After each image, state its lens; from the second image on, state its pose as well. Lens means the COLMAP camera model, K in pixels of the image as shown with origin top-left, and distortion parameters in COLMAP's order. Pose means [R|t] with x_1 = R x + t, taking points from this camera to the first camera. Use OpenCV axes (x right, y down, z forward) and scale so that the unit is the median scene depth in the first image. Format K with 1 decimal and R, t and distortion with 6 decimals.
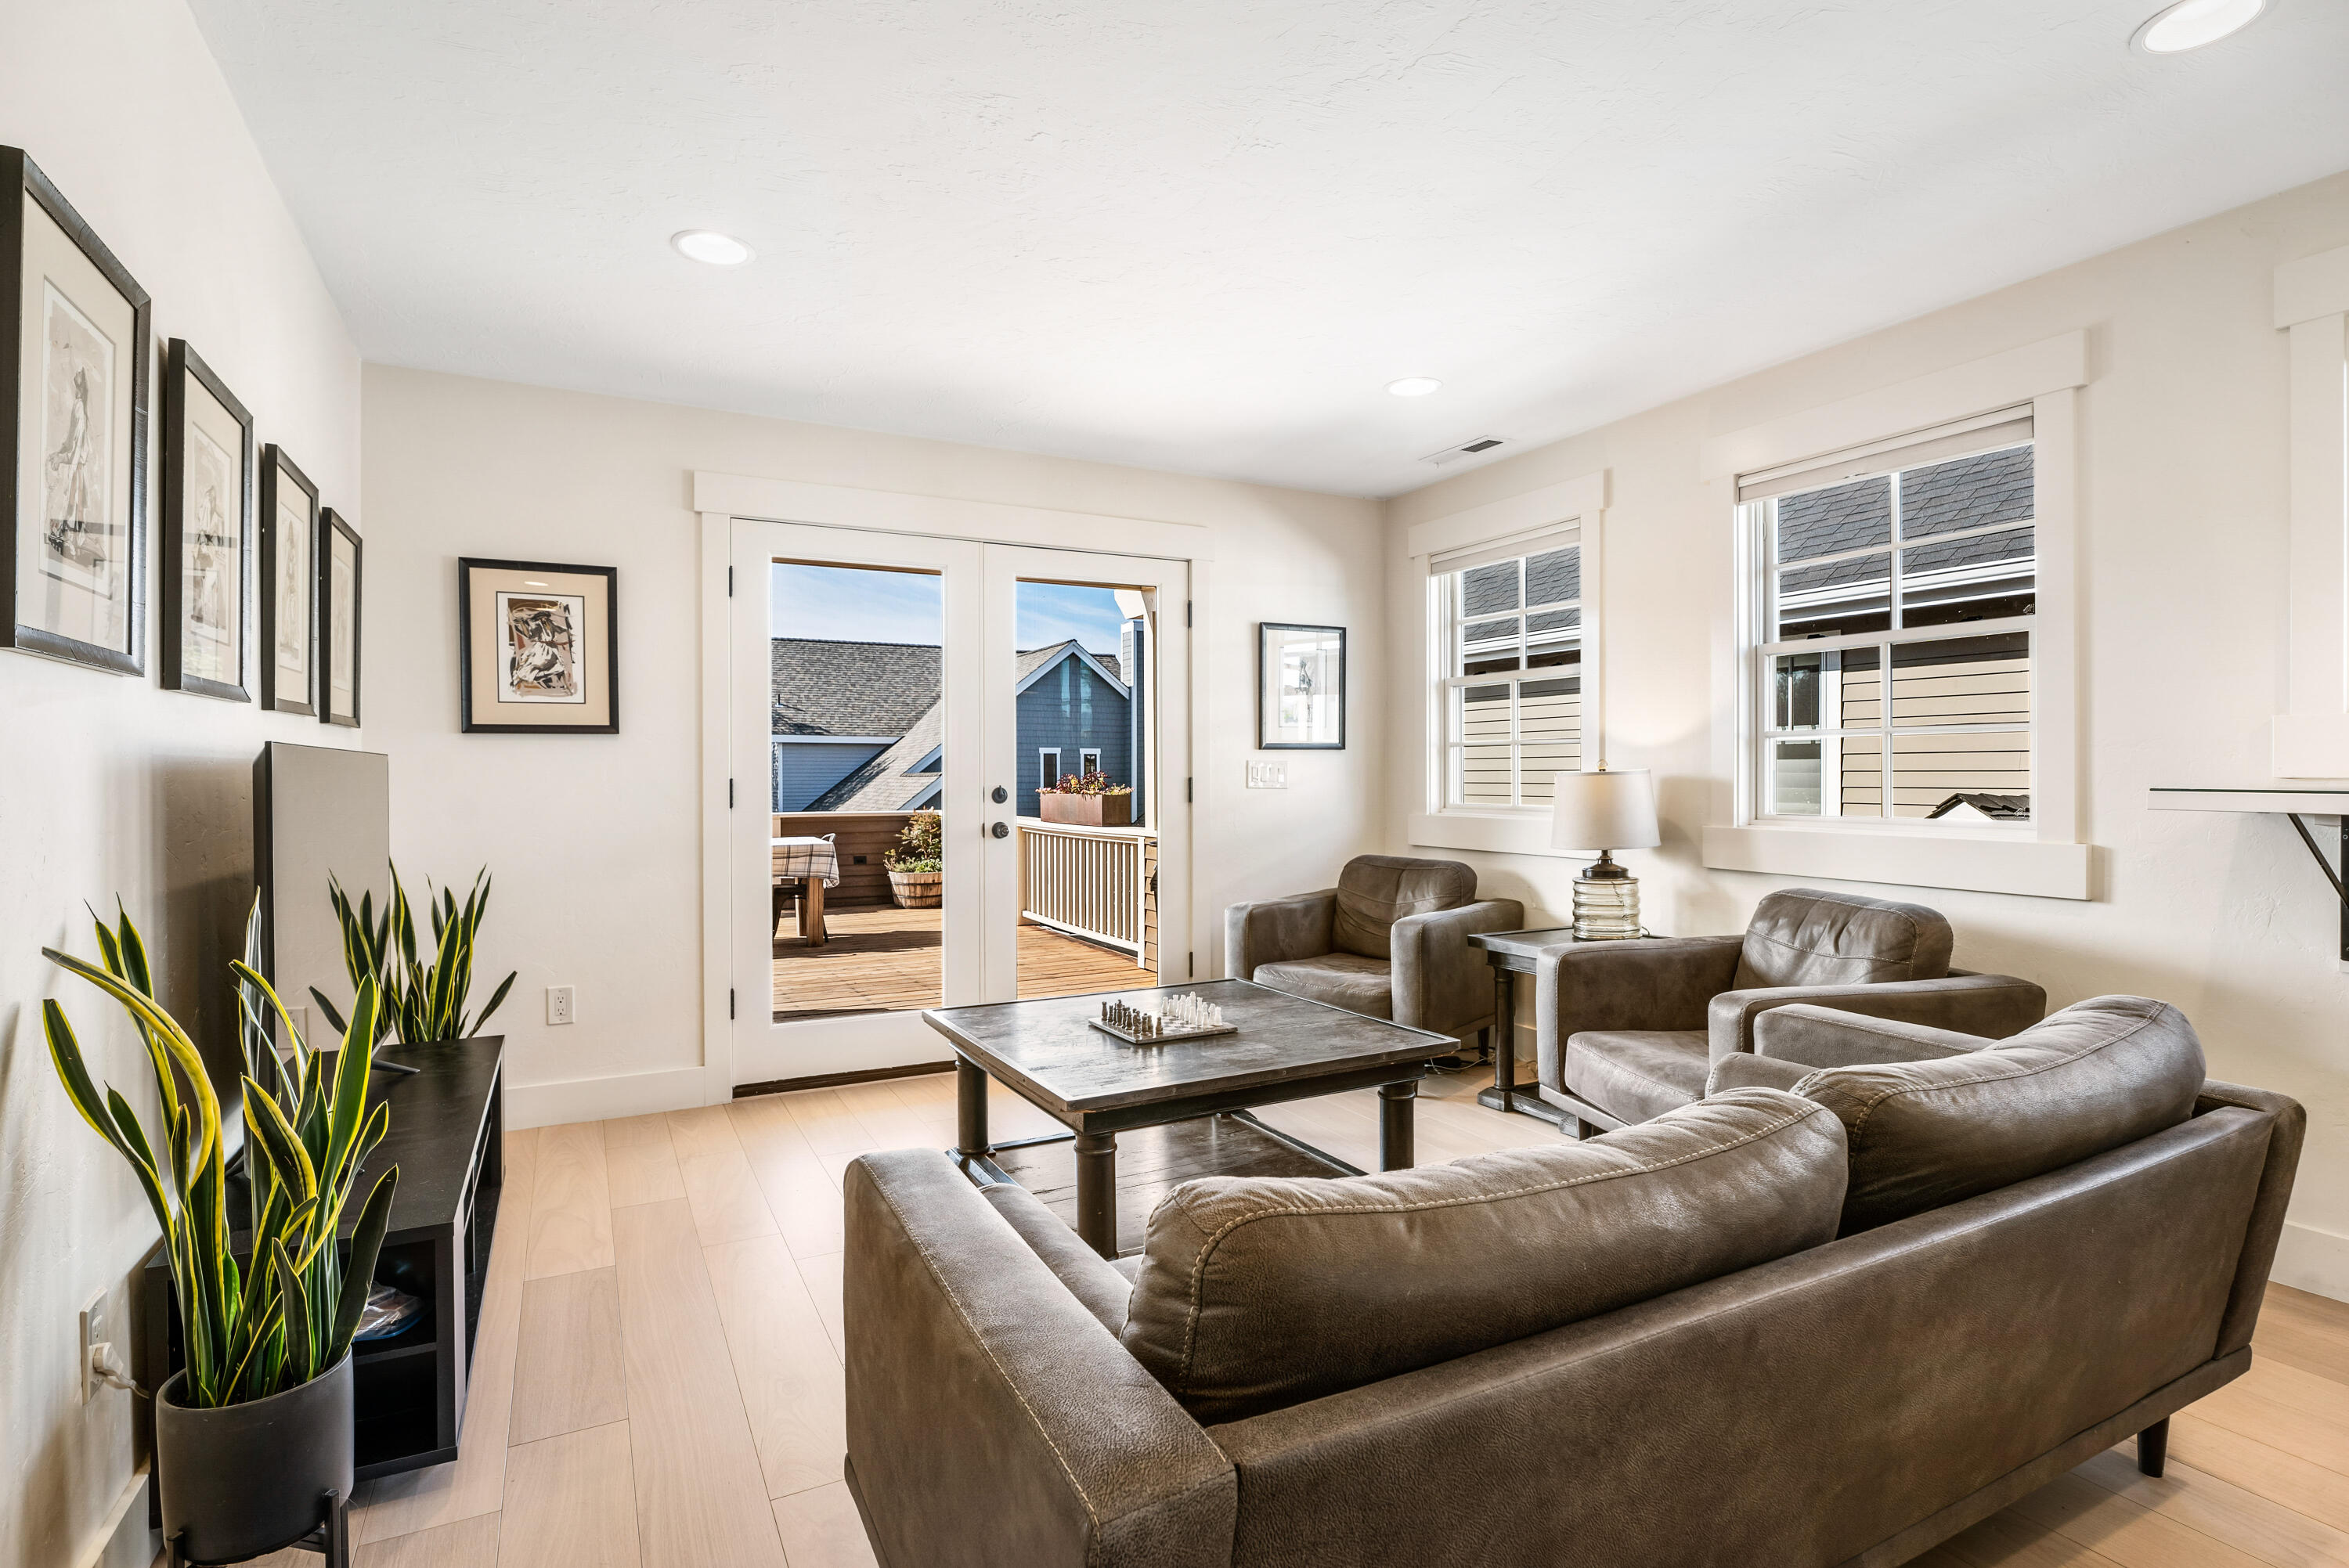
lens RADIAL K [[1126.9, 0, 1174.5], [0, 1126.9, 784.0], [0, 0, 1]] dist [-0.003500, 0.000540]
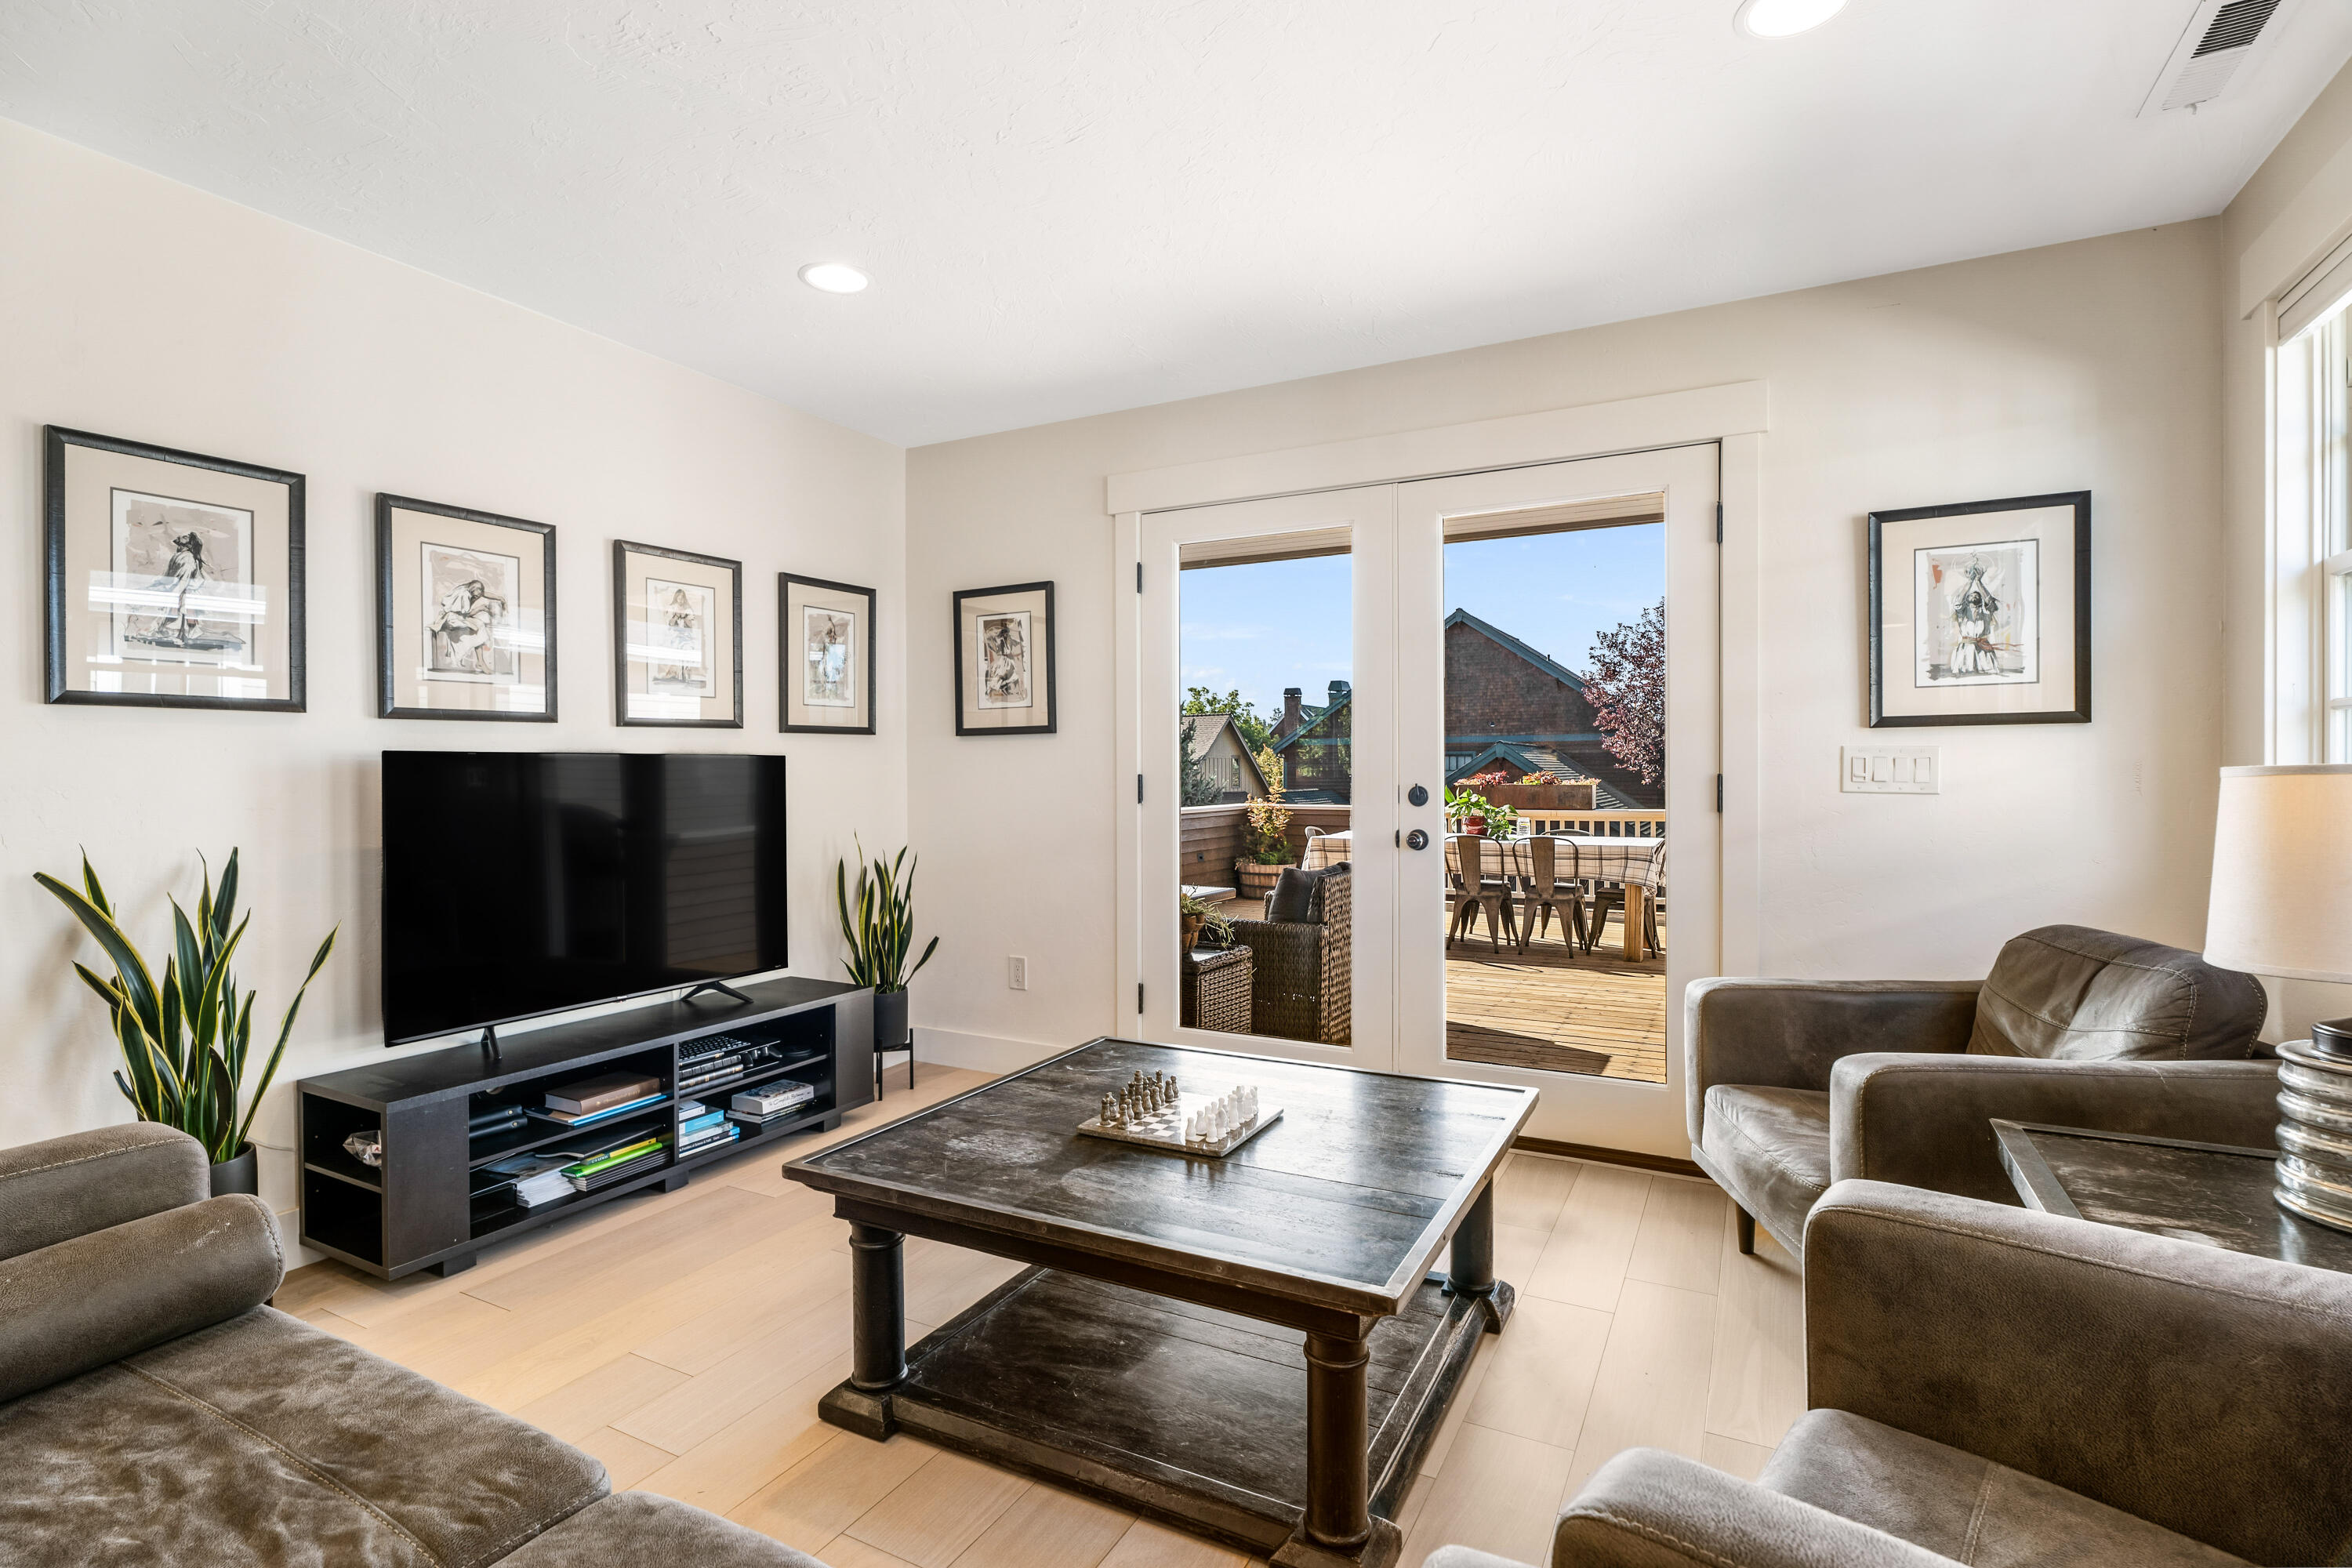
lens RADIAL K [[1116.7, 0, 1176.0], [0, 1116.7, 784.0], [0, 0, 1]] dist [0.001543, 0.001203]
pose [[0.560507, 0.012927, -0.828049, 0.482104], [-0.005794, 0.999915, 0.011688, -0.008160], [0.828130, -0.001753, 0.560534, 0.496918]]
